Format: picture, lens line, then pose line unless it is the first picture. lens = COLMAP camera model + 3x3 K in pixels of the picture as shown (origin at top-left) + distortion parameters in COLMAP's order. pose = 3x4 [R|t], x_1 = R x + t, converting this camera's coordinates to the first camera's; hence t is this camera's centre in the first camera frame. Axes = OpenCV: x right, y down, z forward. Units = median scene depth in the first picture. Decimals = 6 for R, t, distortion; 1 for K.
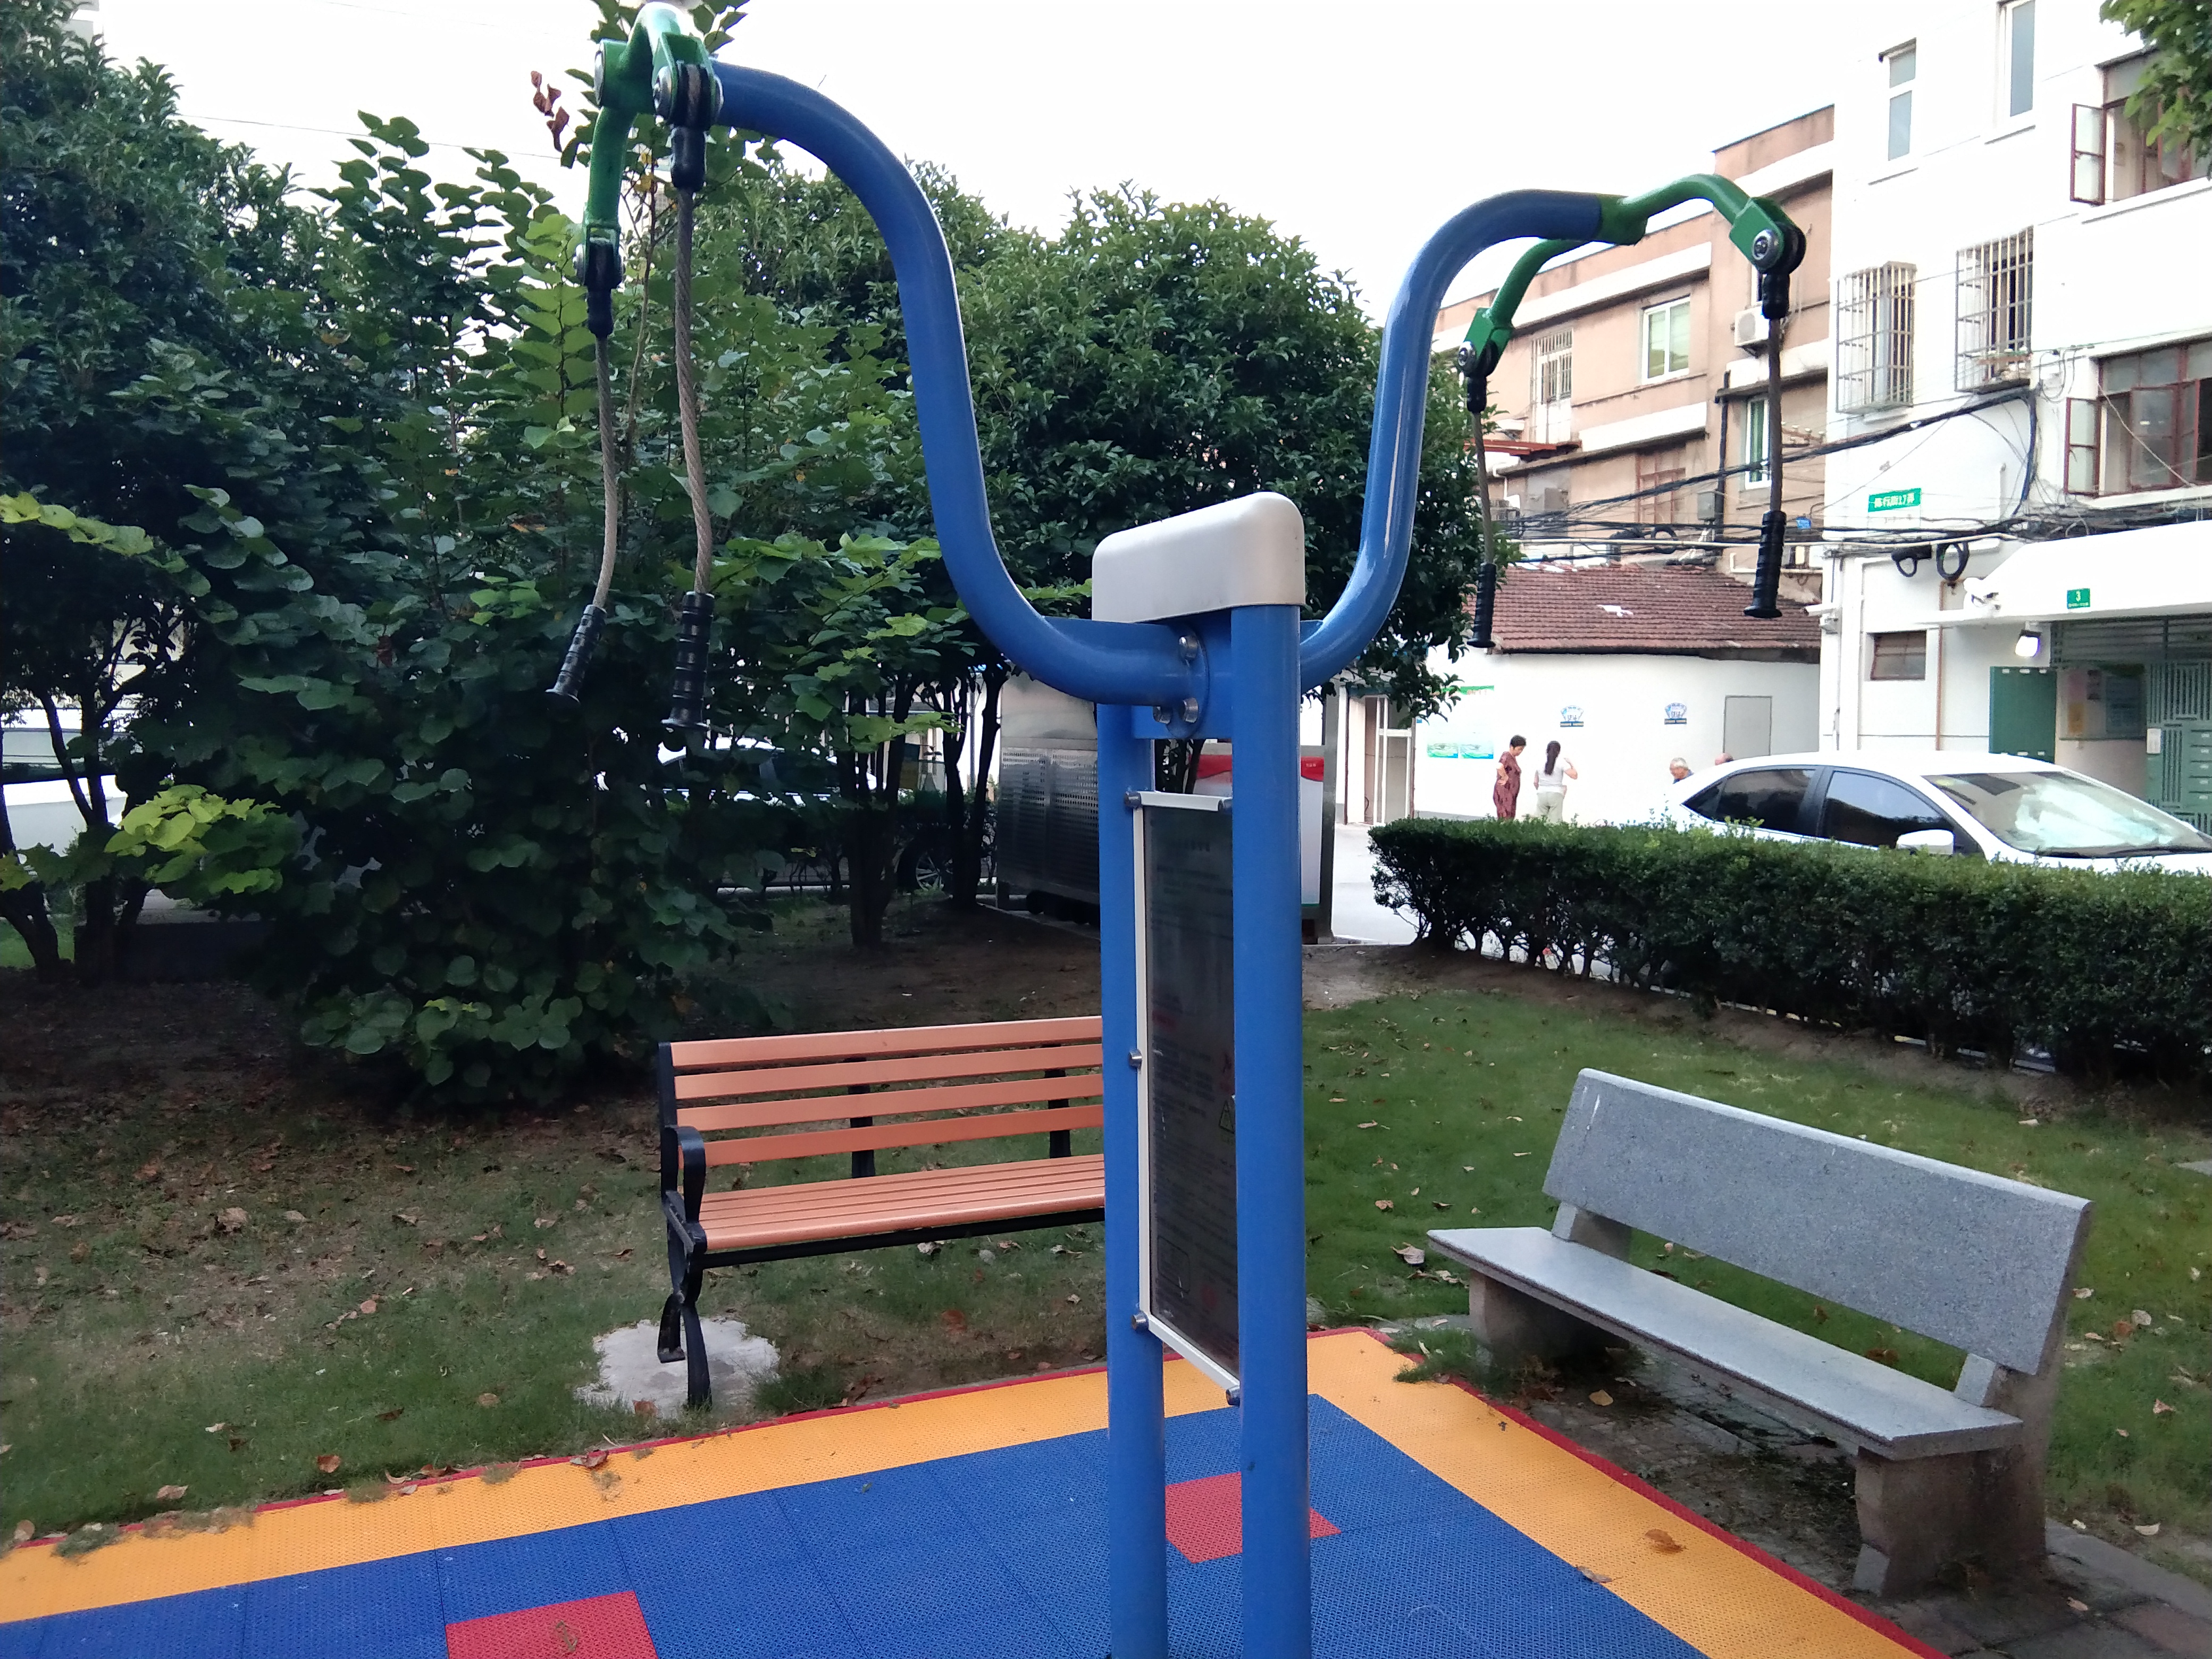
lens RADIAL K [[1755.8, 0, 1092.7], [0, 1755.8, 800.3], [0, 0, 1]] dist [0.102222, -0.141576]
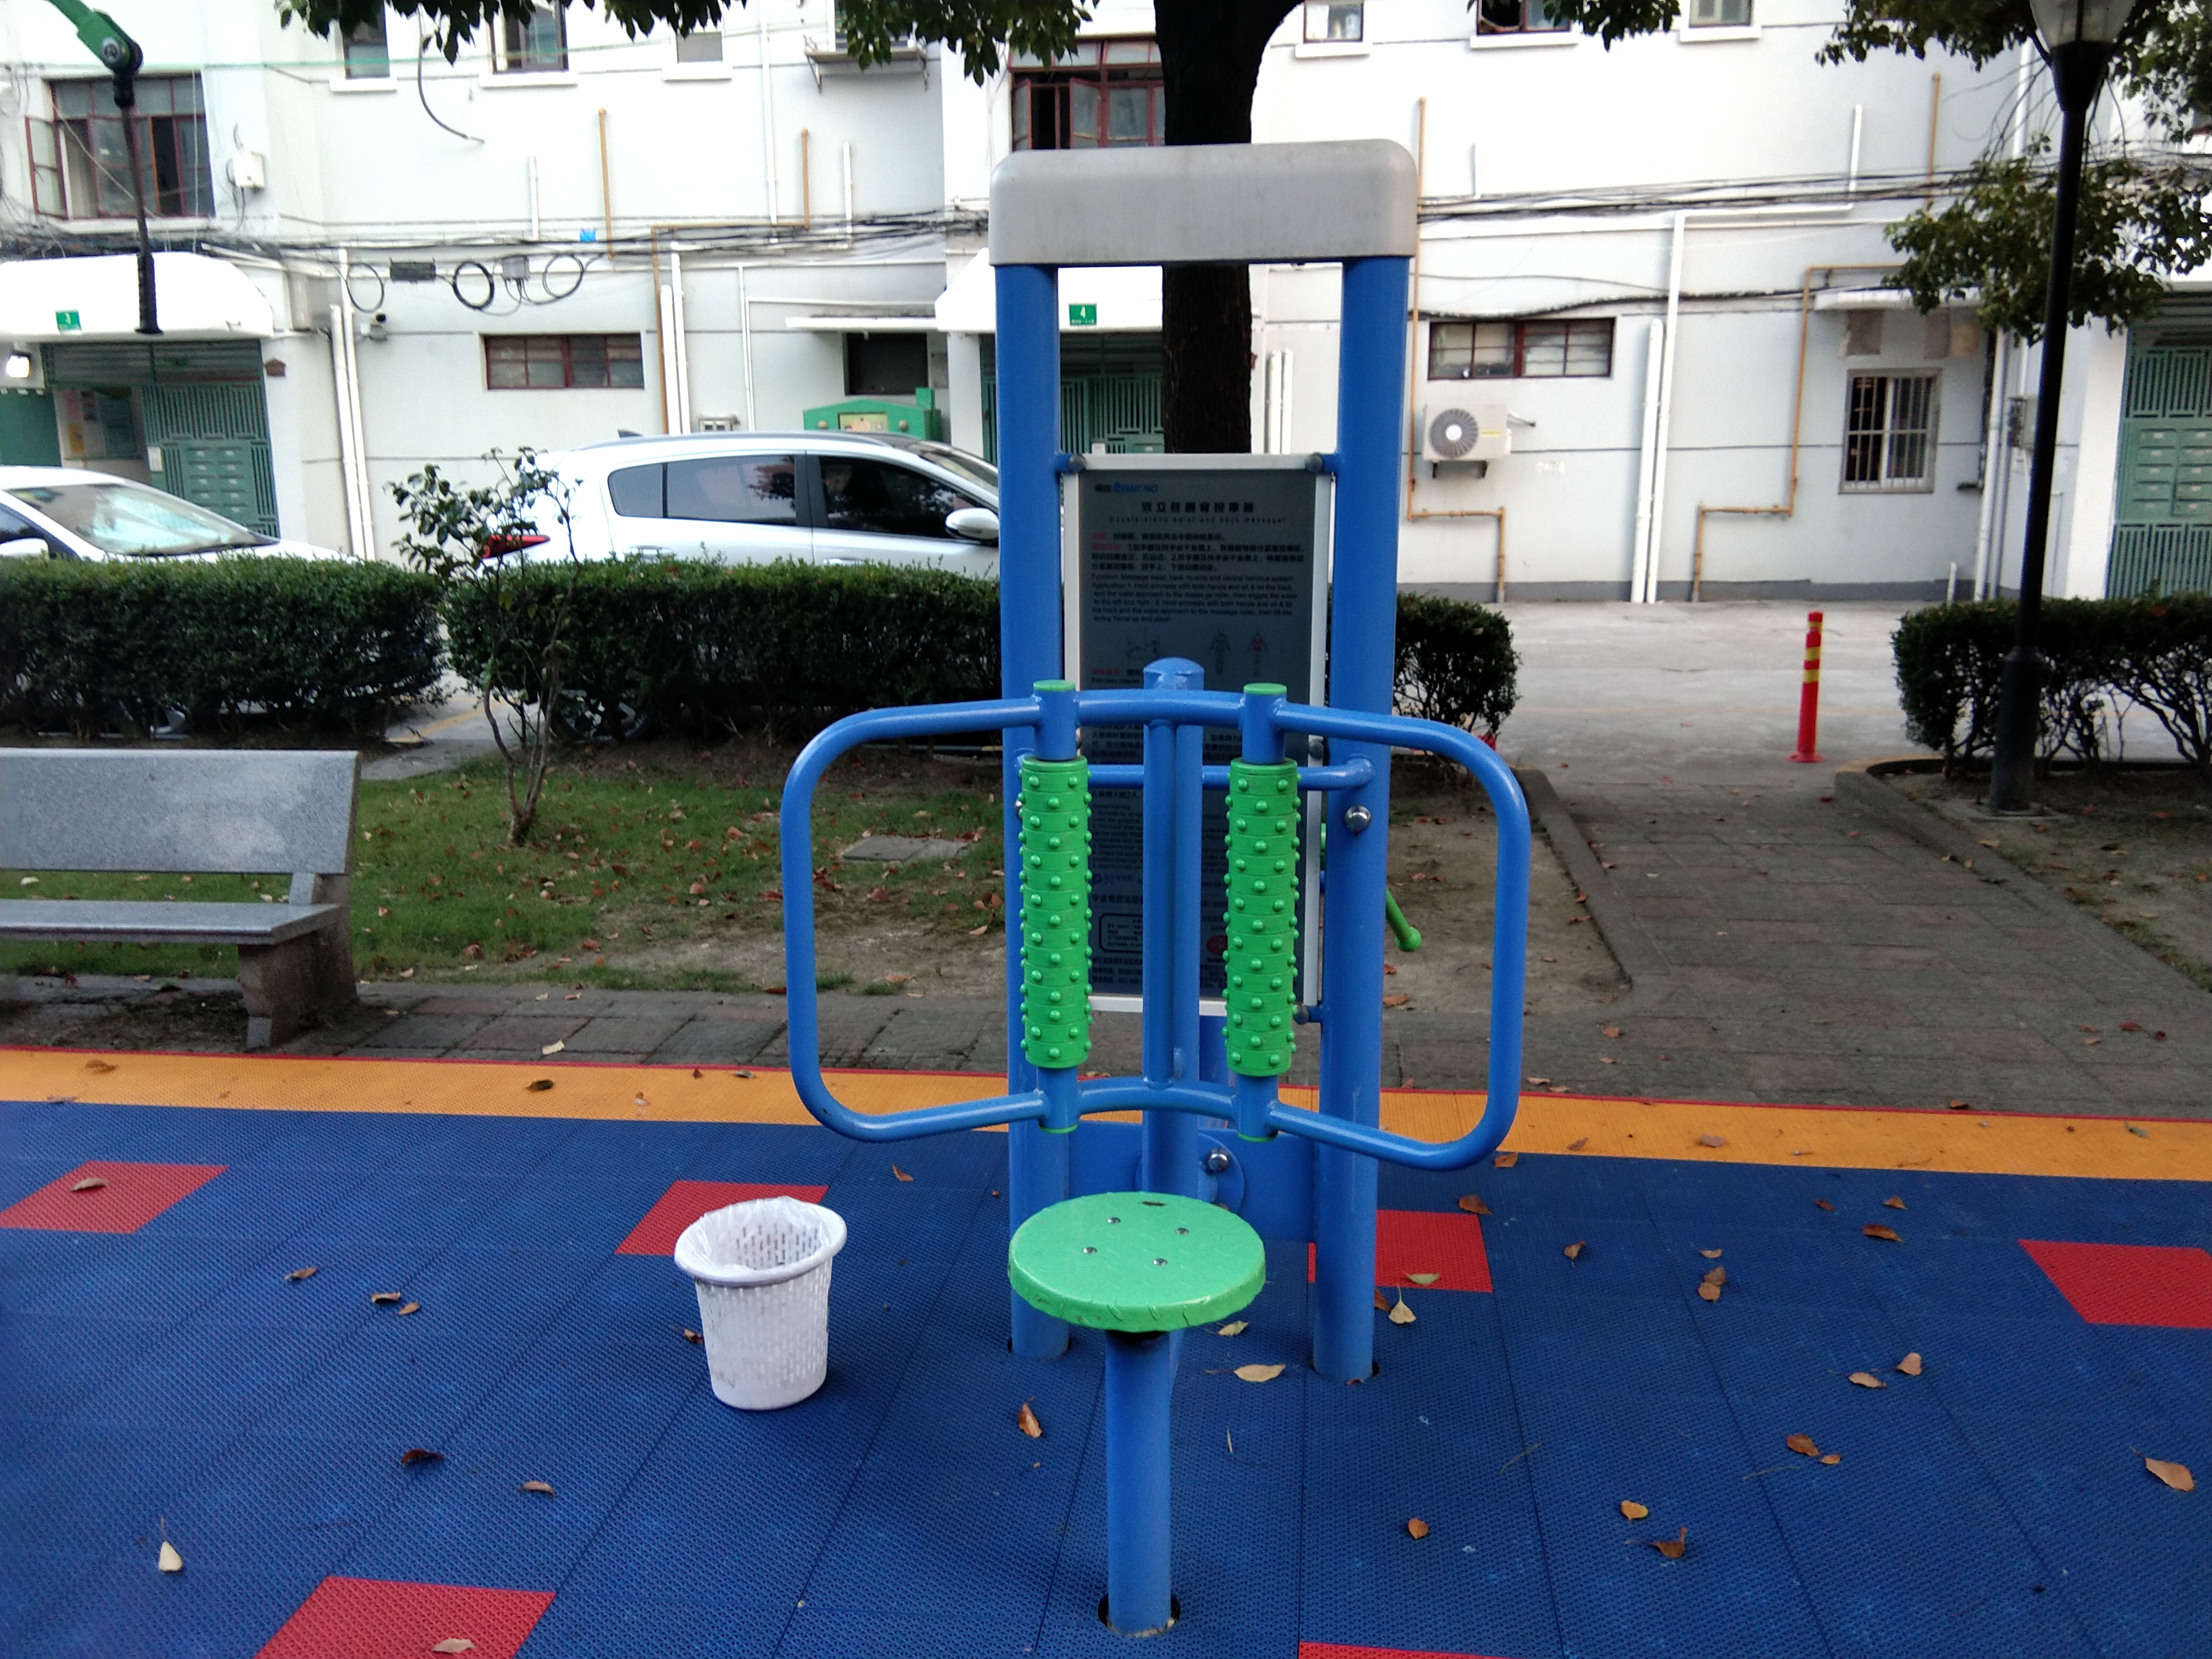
lens RADIAL K [[1755.8, 0, 1092.7], [0, 1755.8, 800.3], [0, 0, 1]] dist [0.102222, -0.141576]
pose [[0.505709, -0.176476, 0.844461, -0.103430], [0.048324, 0.983111, 0.176512, 0.009180], [-0.861350, -0.048456, 0.505696, -0.071677]]
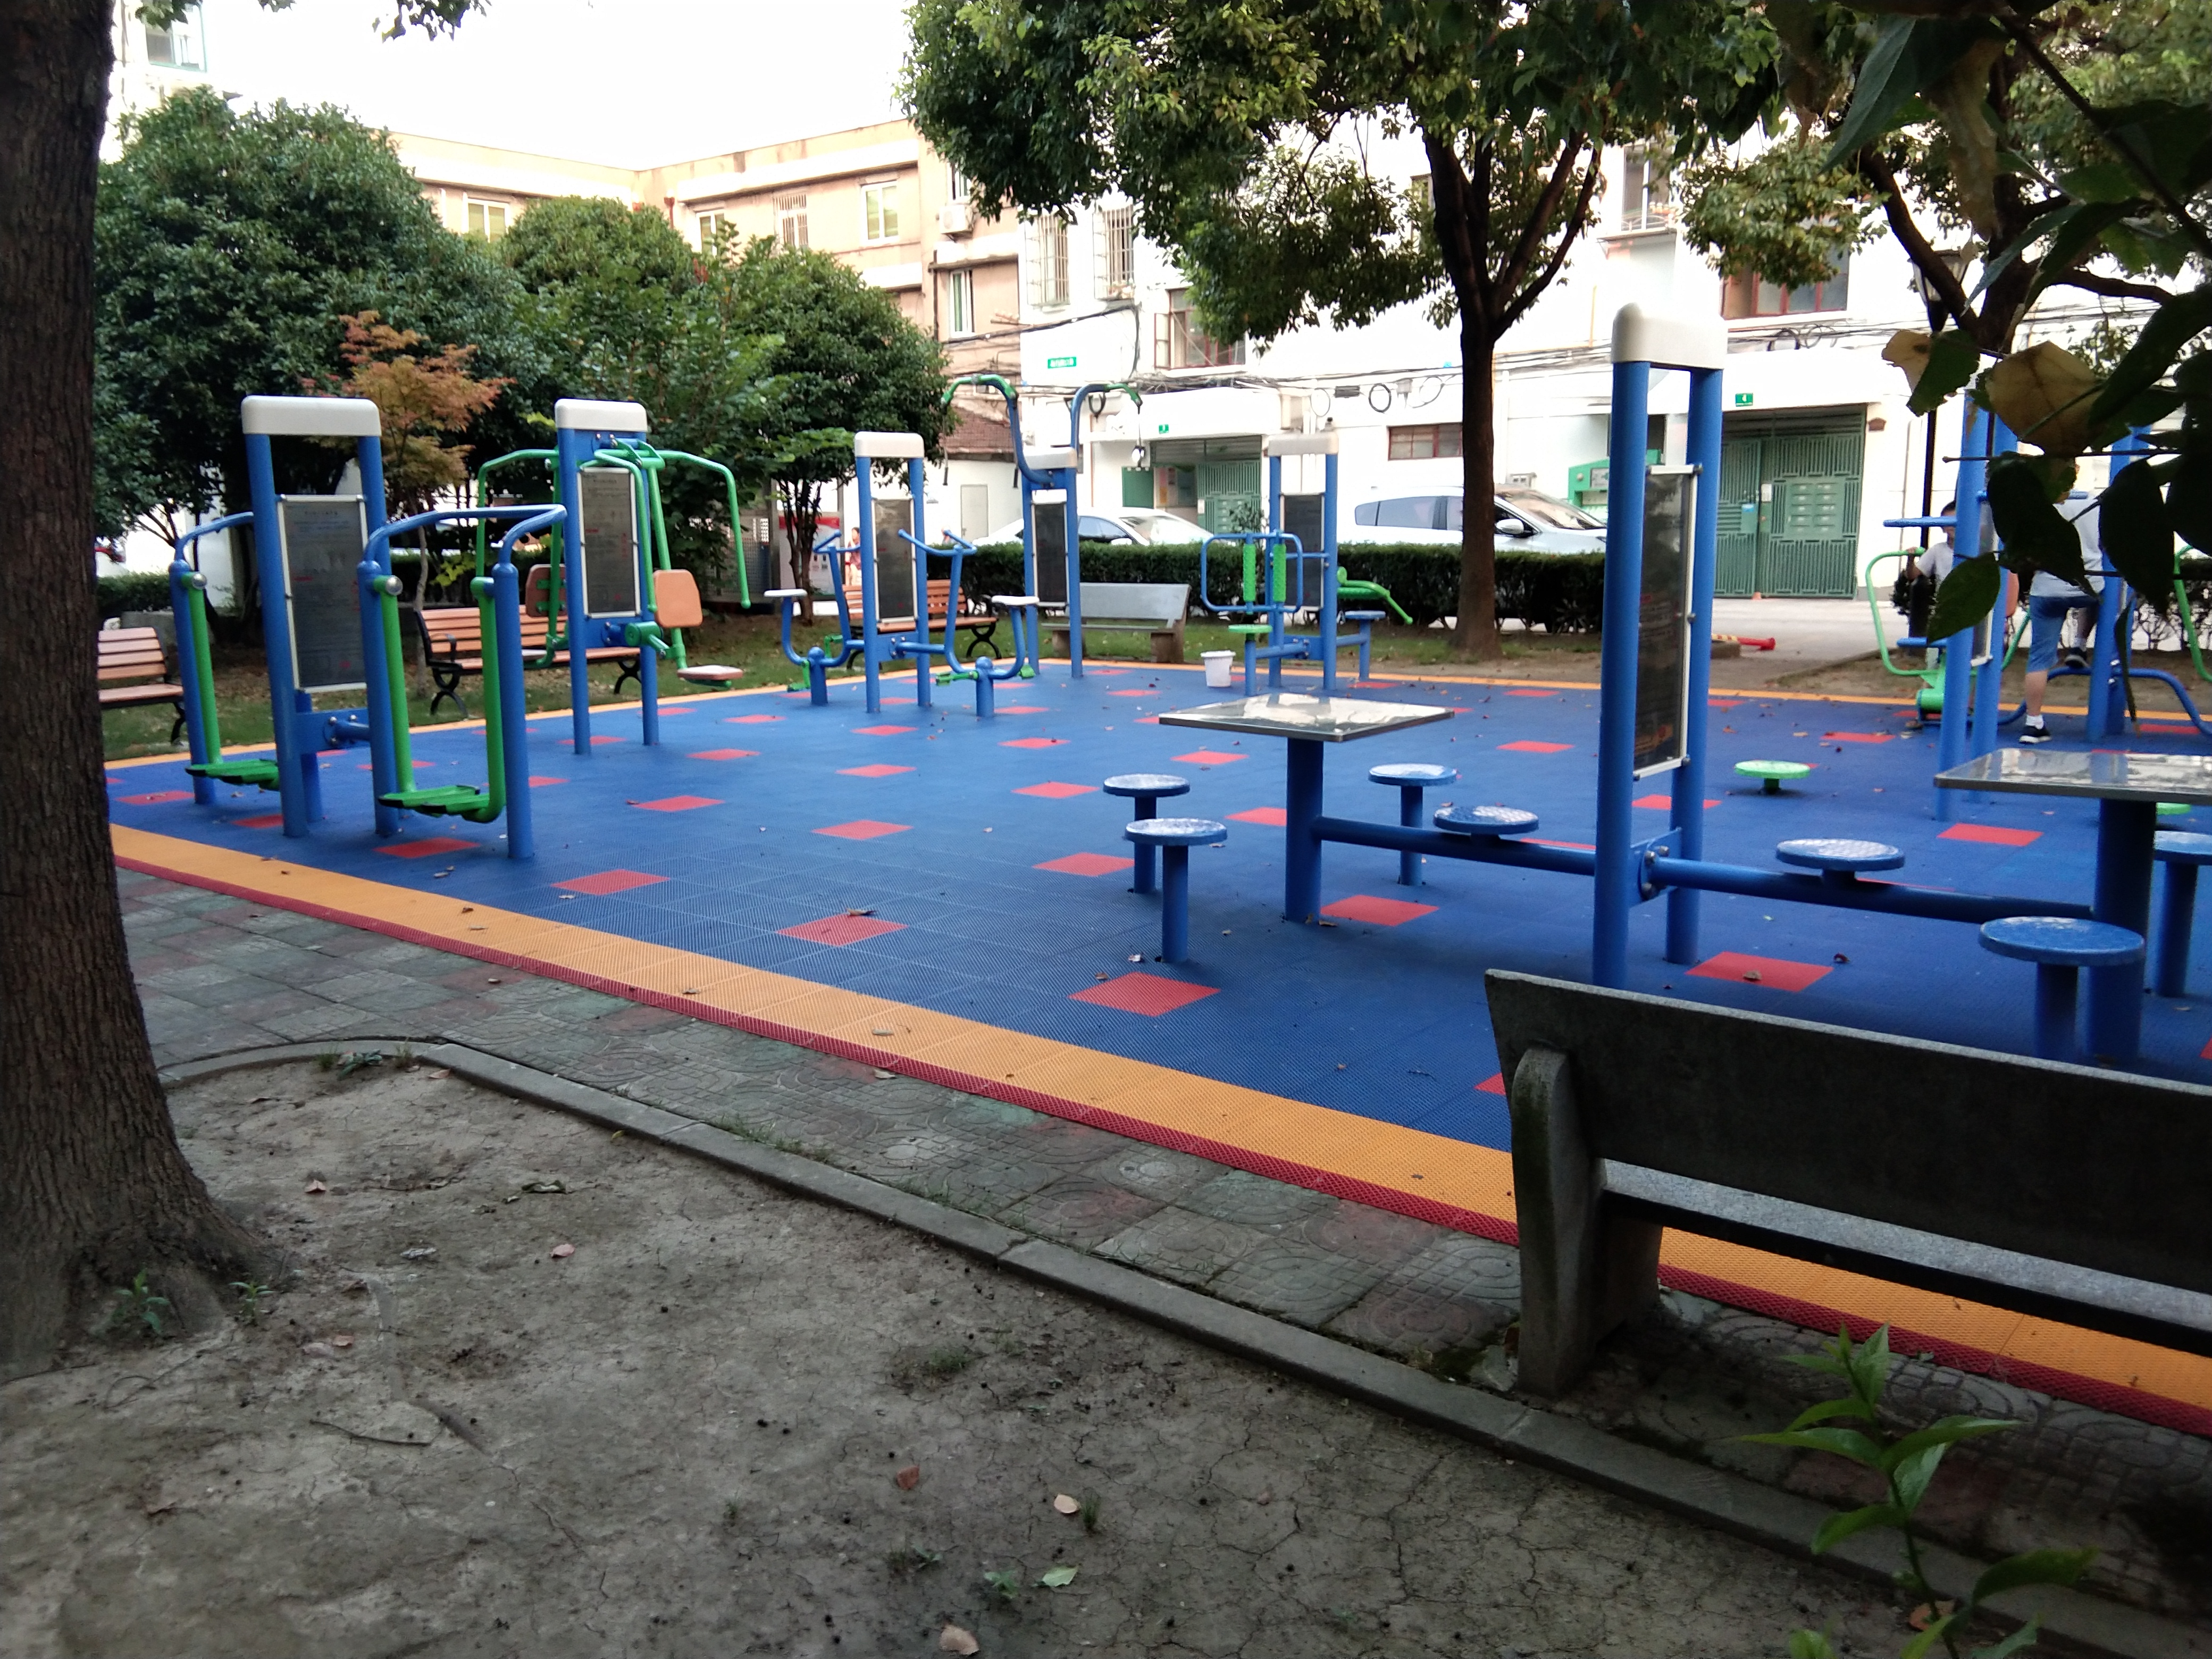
lens RADIAL K [[1755.8, 0, 1092.7], [0, 1755.8, 800.3], [0, 0, 1]] dist [0.102222, -0.141576]
pose [[0.890113, -0.090975, 0.446567, -0.518922], [0.038788, 0.991441, 0.124663, 0.053521], [-0.454086, -0.093642, 0.886023, -0.884419]]
